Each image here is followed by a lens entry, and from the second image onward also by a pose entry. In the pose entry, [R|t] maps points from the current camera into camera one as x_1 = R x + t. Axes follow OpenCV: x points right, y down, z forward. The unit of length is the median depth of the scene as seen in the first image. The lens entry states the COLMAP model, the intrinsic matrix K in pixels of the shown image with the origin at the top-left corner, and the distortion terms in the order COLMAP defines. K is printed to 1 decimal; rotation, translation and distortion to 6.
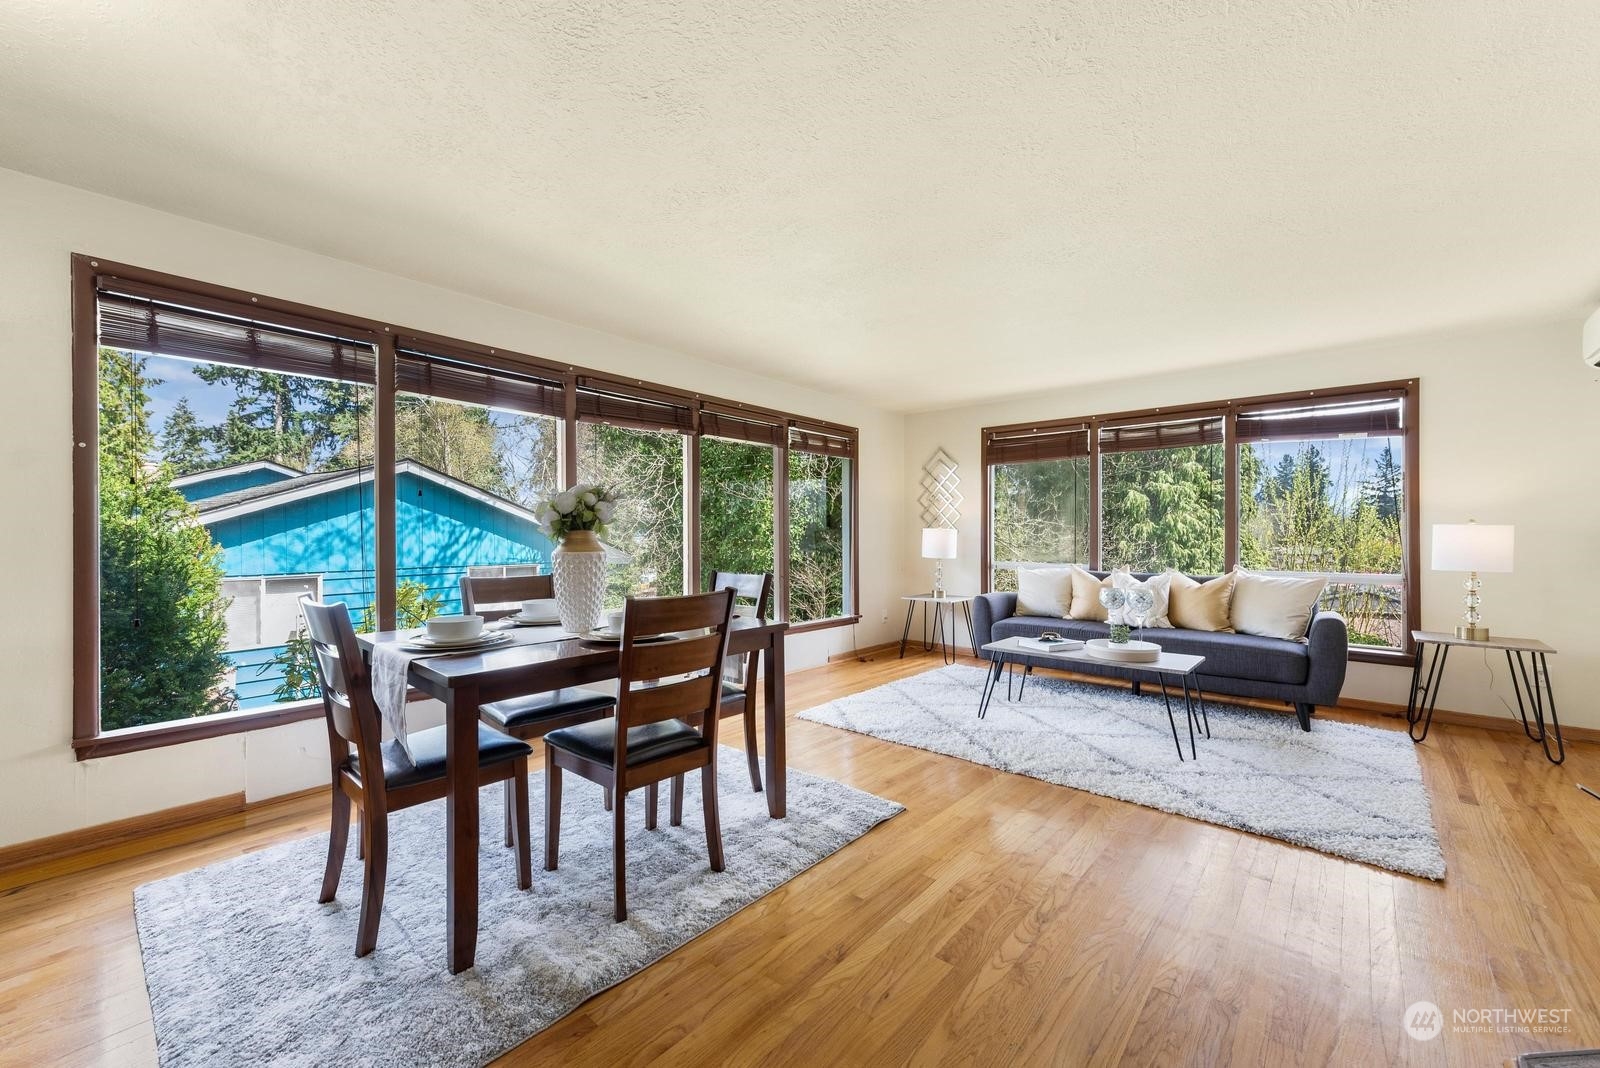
lens RADIAL K [[672.0, 0, 800.0], [0, 672.0, 534.0], [0, 0, 1]] dist [0.000379, -0.000105]
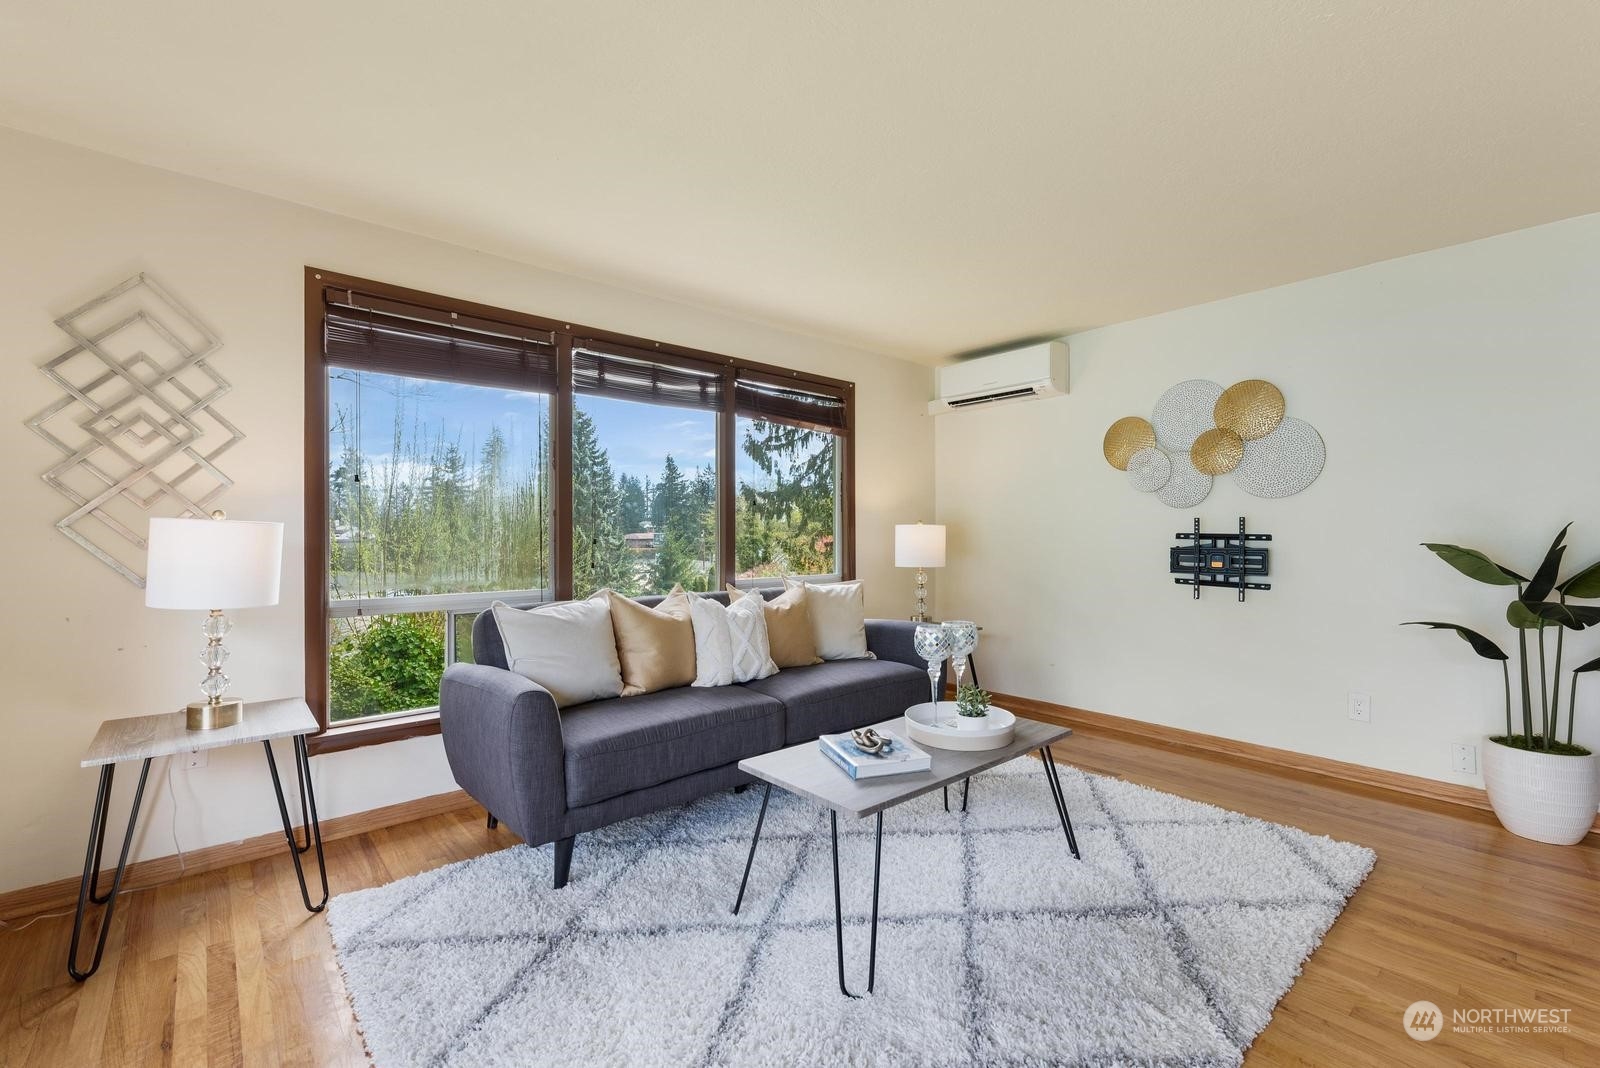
lens RADIAL K [[672.0, 0, 800.0], [0, 672.0, 534.0], [0, 0, 1]] dist [0.000379, -0.000105]
pose [[0.128640, -0.000592, 0.991691, -0.142075], [-0.001854, 0.999998, 0.000837, -0.000521], [-0.991690, -0.001946, 0.128639, 1.057903]]
